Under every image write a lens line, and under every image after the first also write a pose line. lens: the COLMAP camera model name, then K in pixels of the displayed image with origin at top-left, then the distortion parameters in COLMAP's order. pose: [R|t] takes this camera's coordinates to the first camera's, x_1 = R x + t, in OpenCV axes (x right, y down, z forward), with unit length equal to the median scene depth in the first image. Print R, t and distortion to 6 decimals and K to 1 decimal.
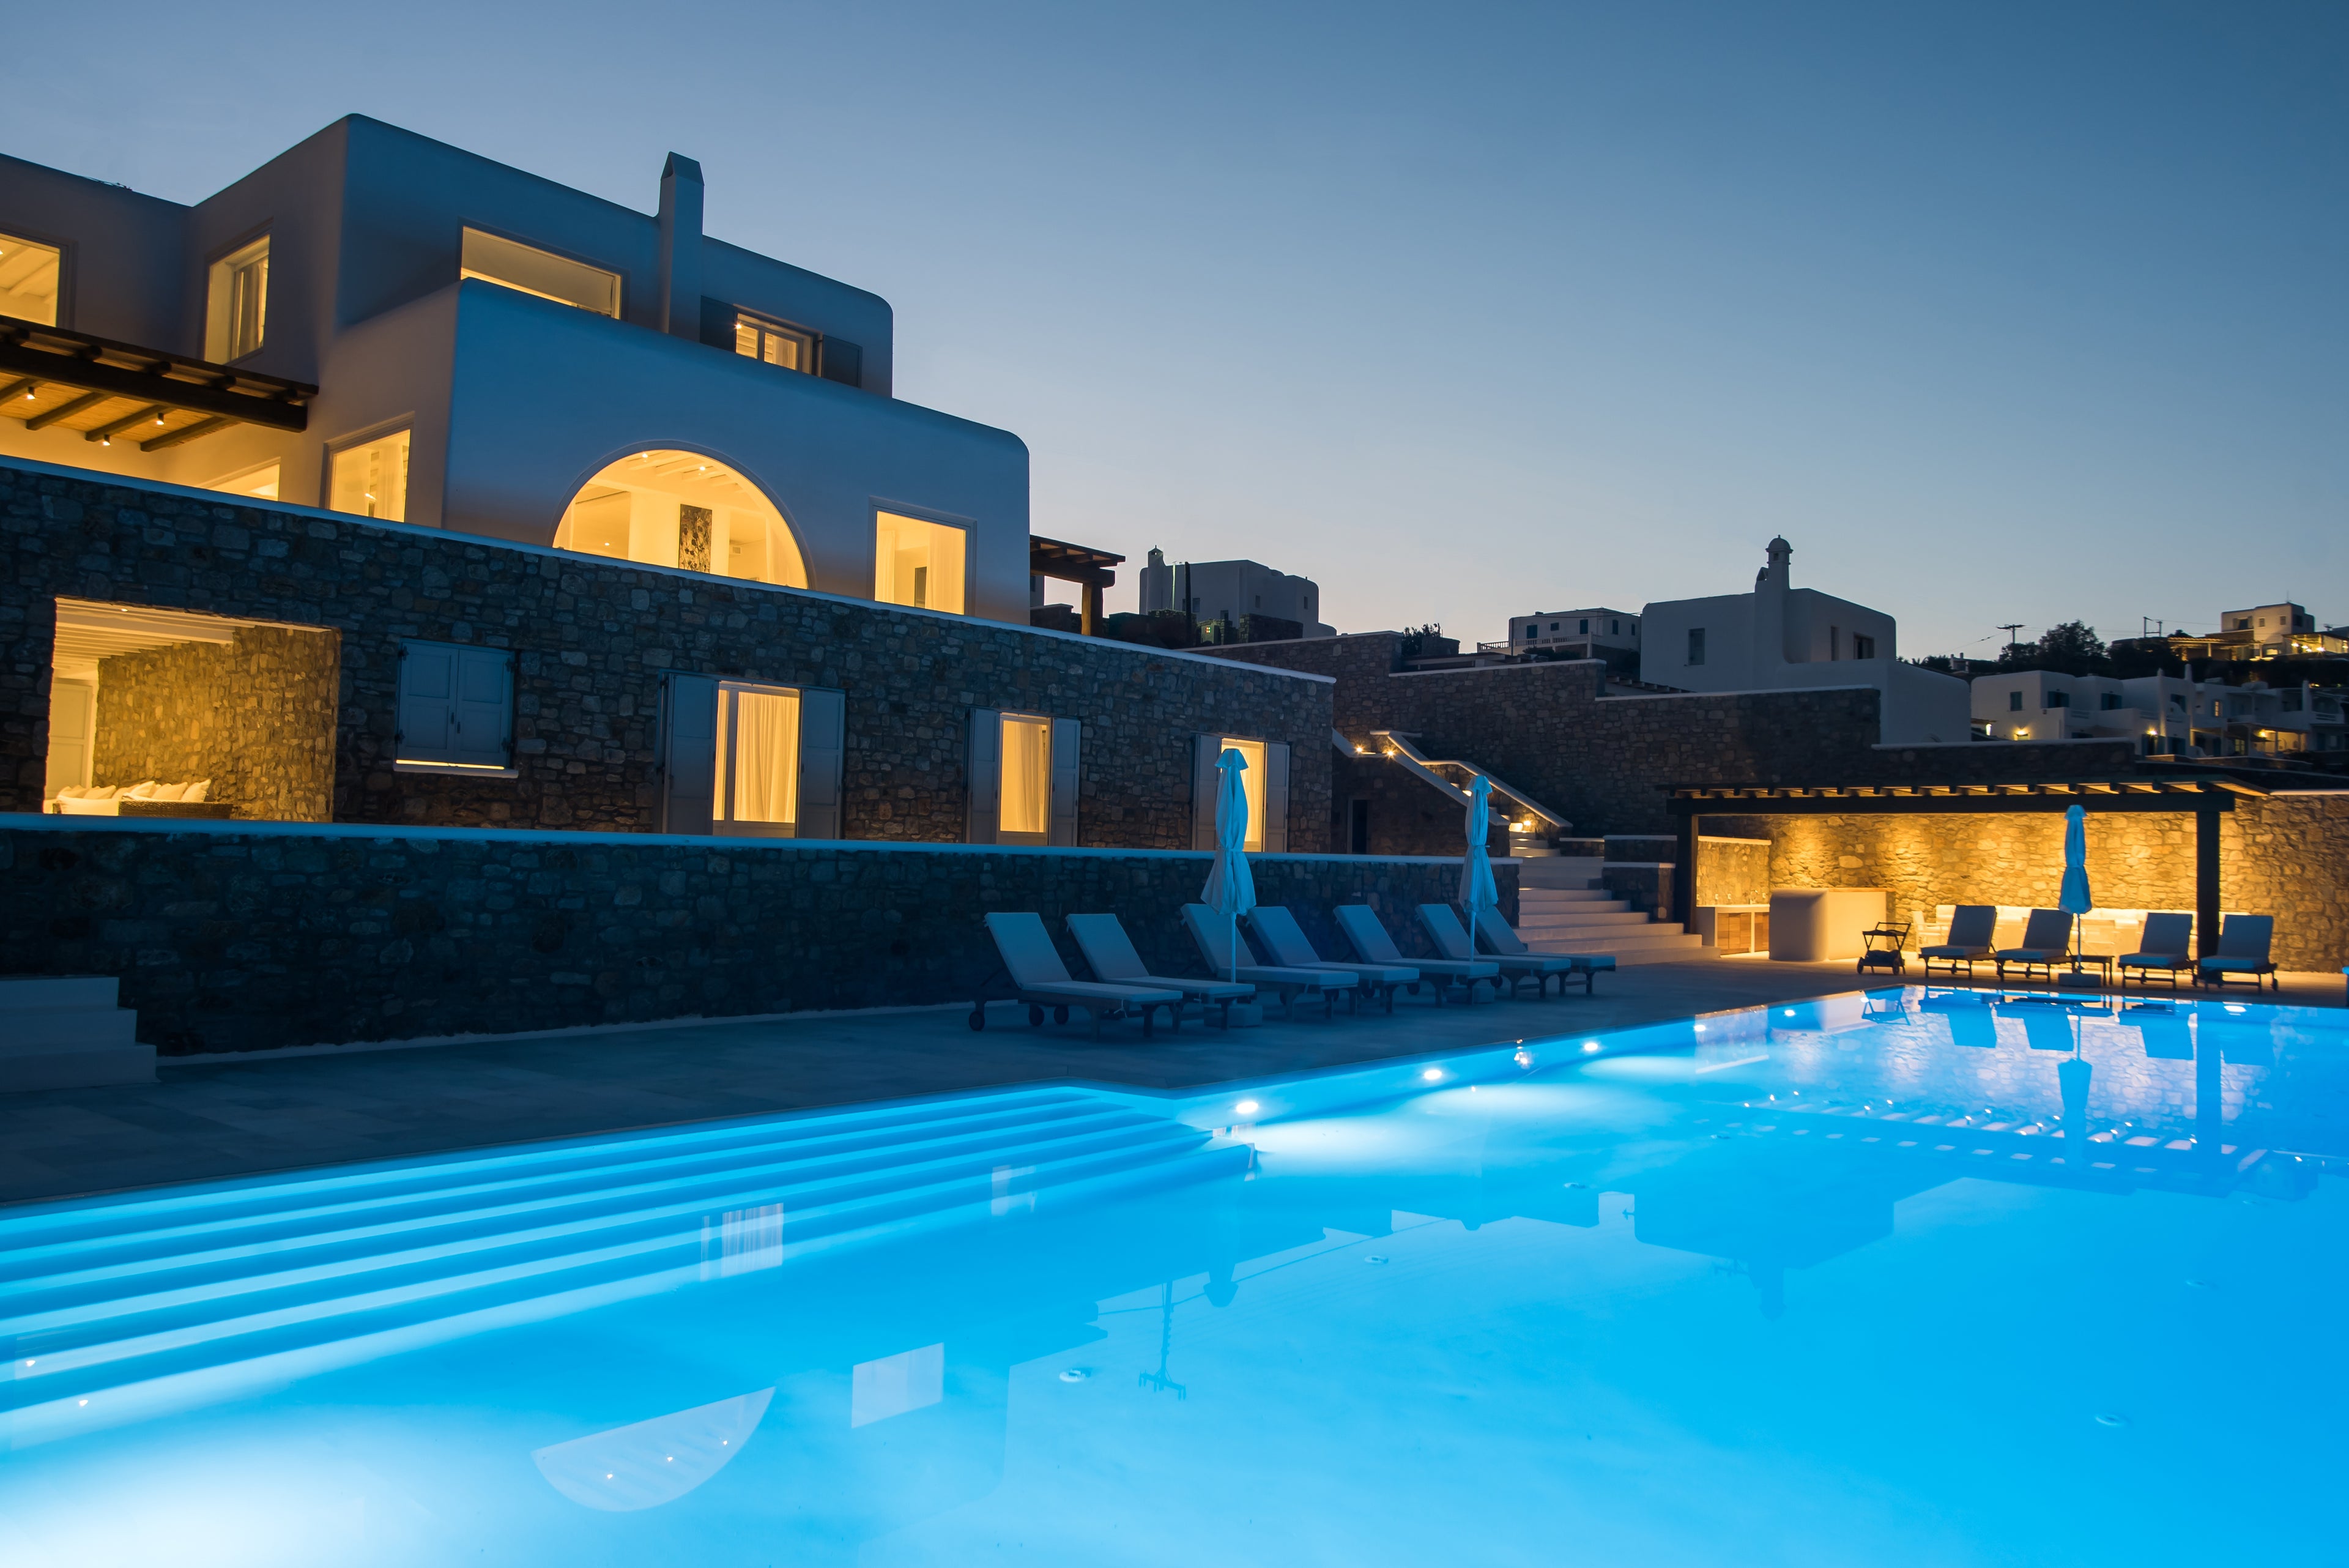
lens RADIAL K [[1665.5, 0, 1297.1], [0, 1665.5, 782.3], [0, 0, 1]] dist [-0.036873, 0.047021]
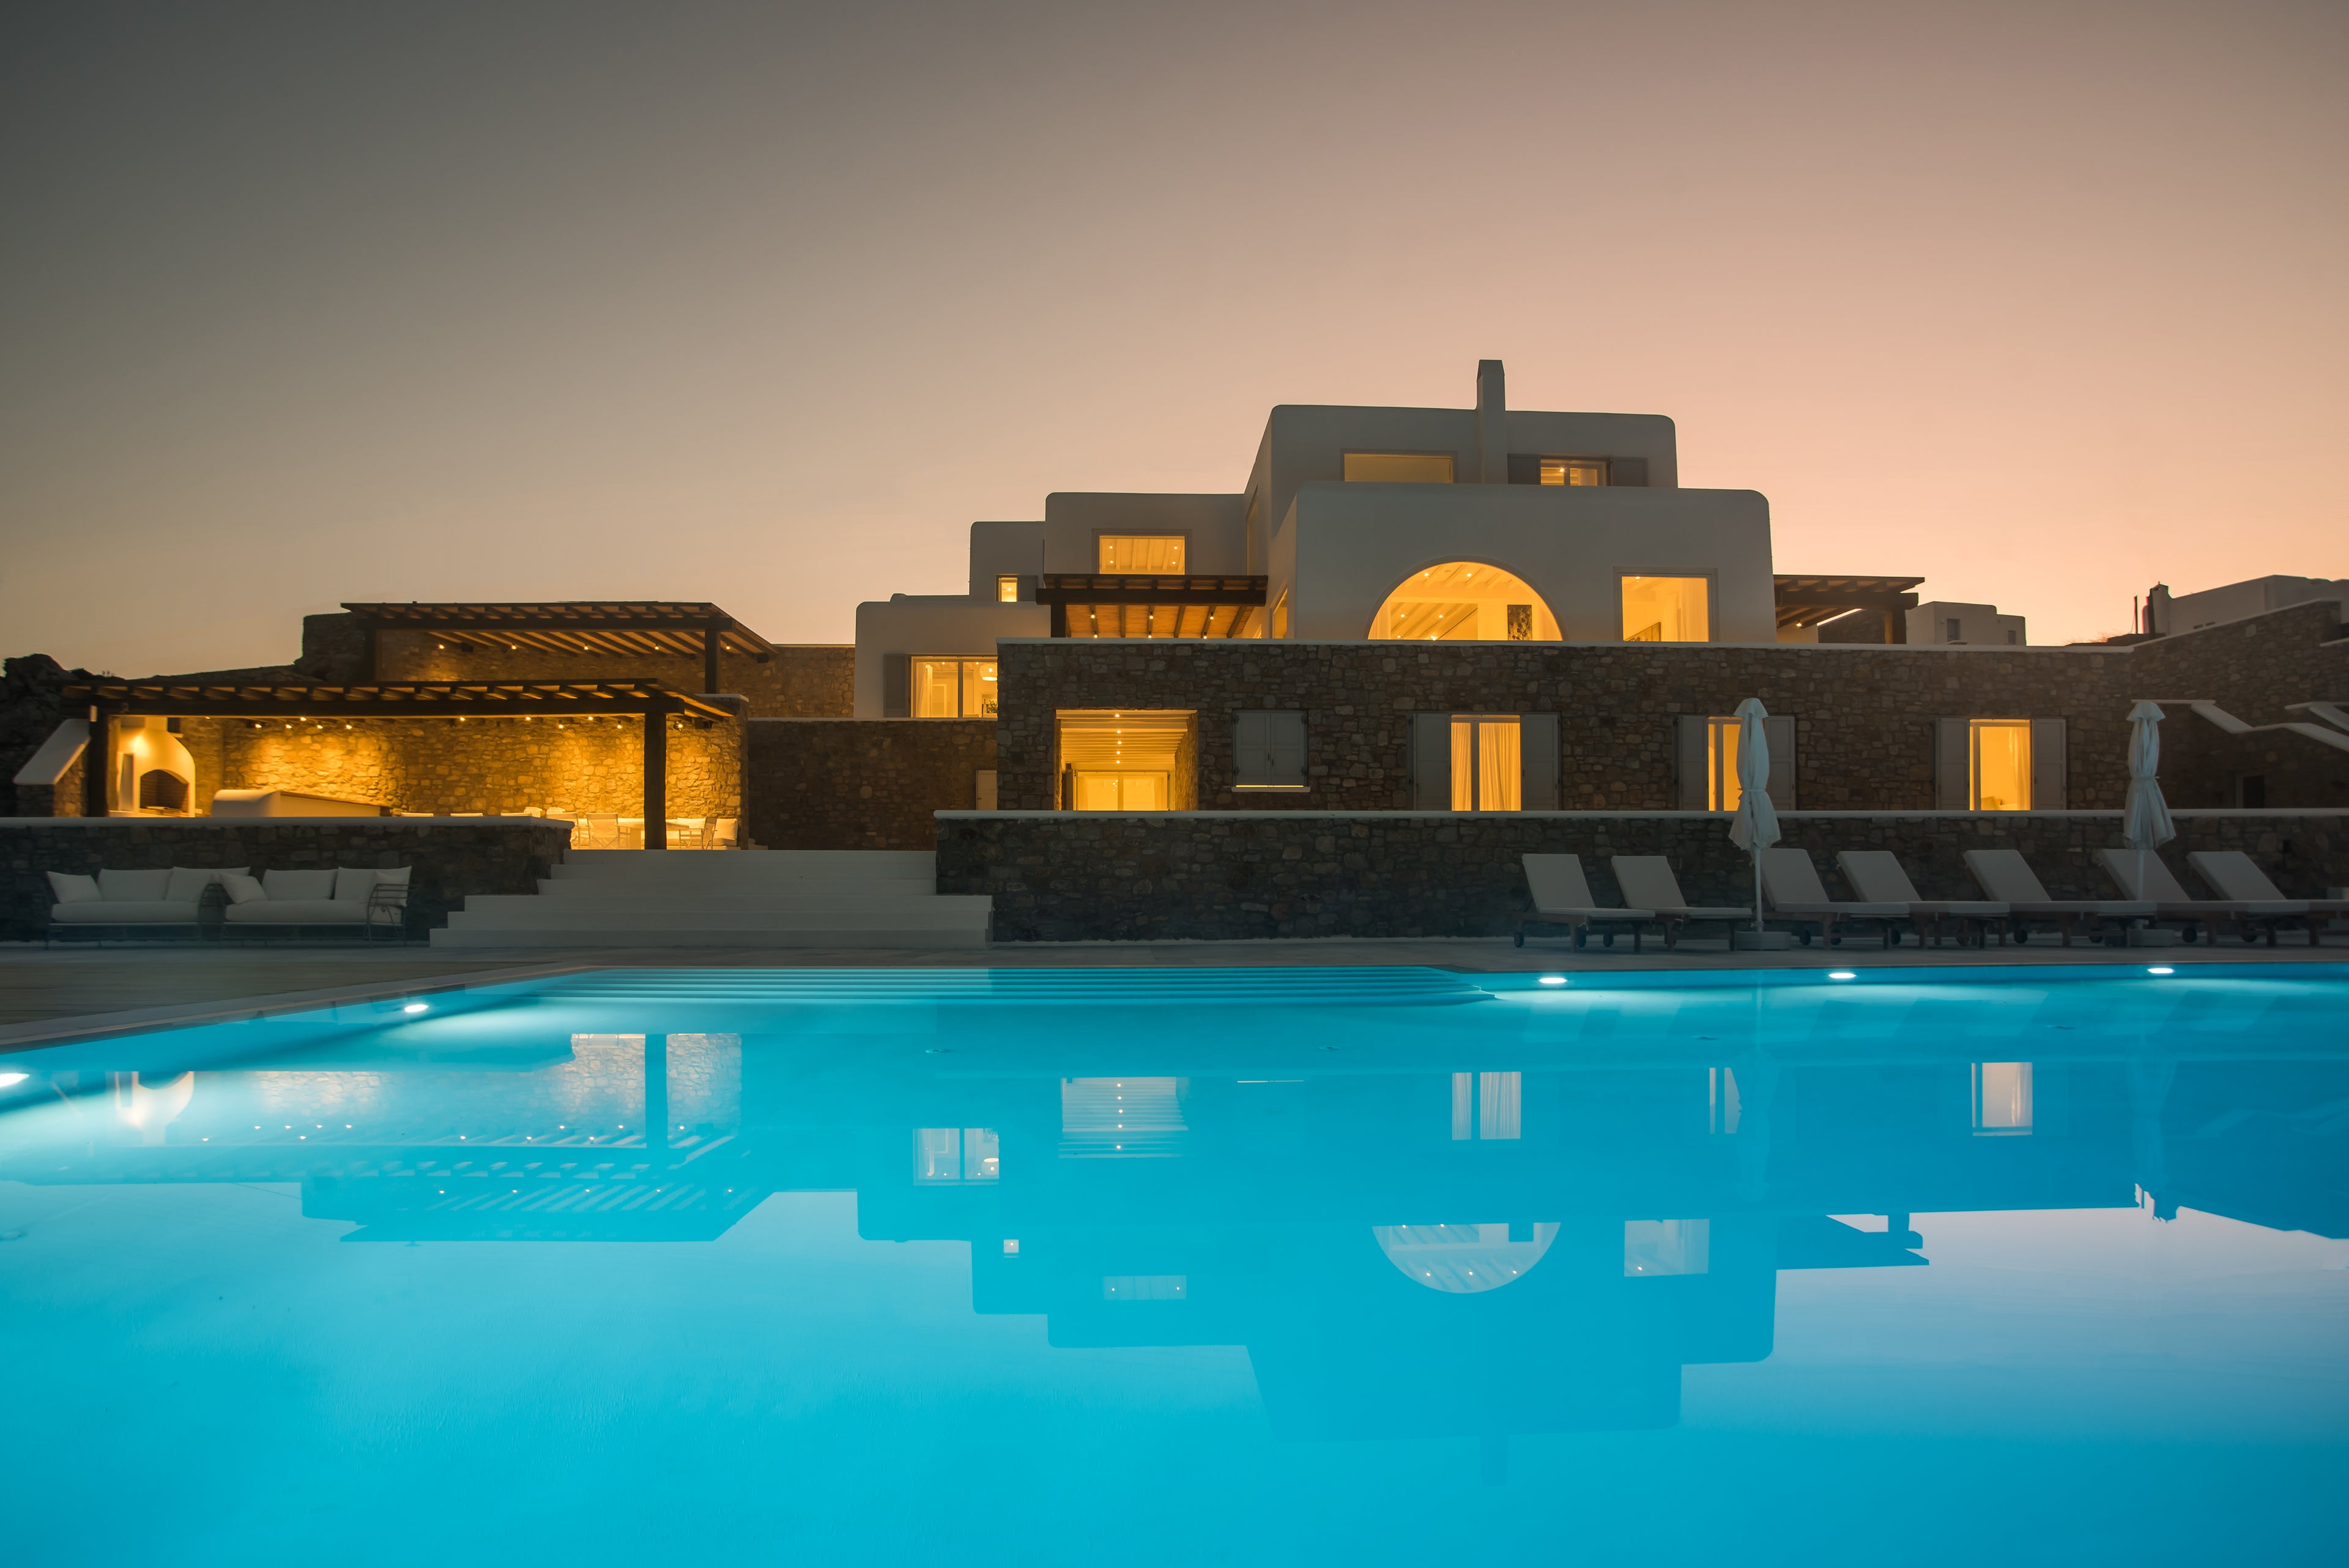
lens RADIAL K [[1153.3, 0, 1164.5], [0, 1153.3, 870.6], [0, 0, 1]] dist [-0.030354, 0.006723]
pose [[0.654951, -0.039334, -0.754647, 0.180160], [0.056899, 0.998376, -0.002656, 0.048004], [0.753526, -0.041199, 0.656126, 0.138737]]
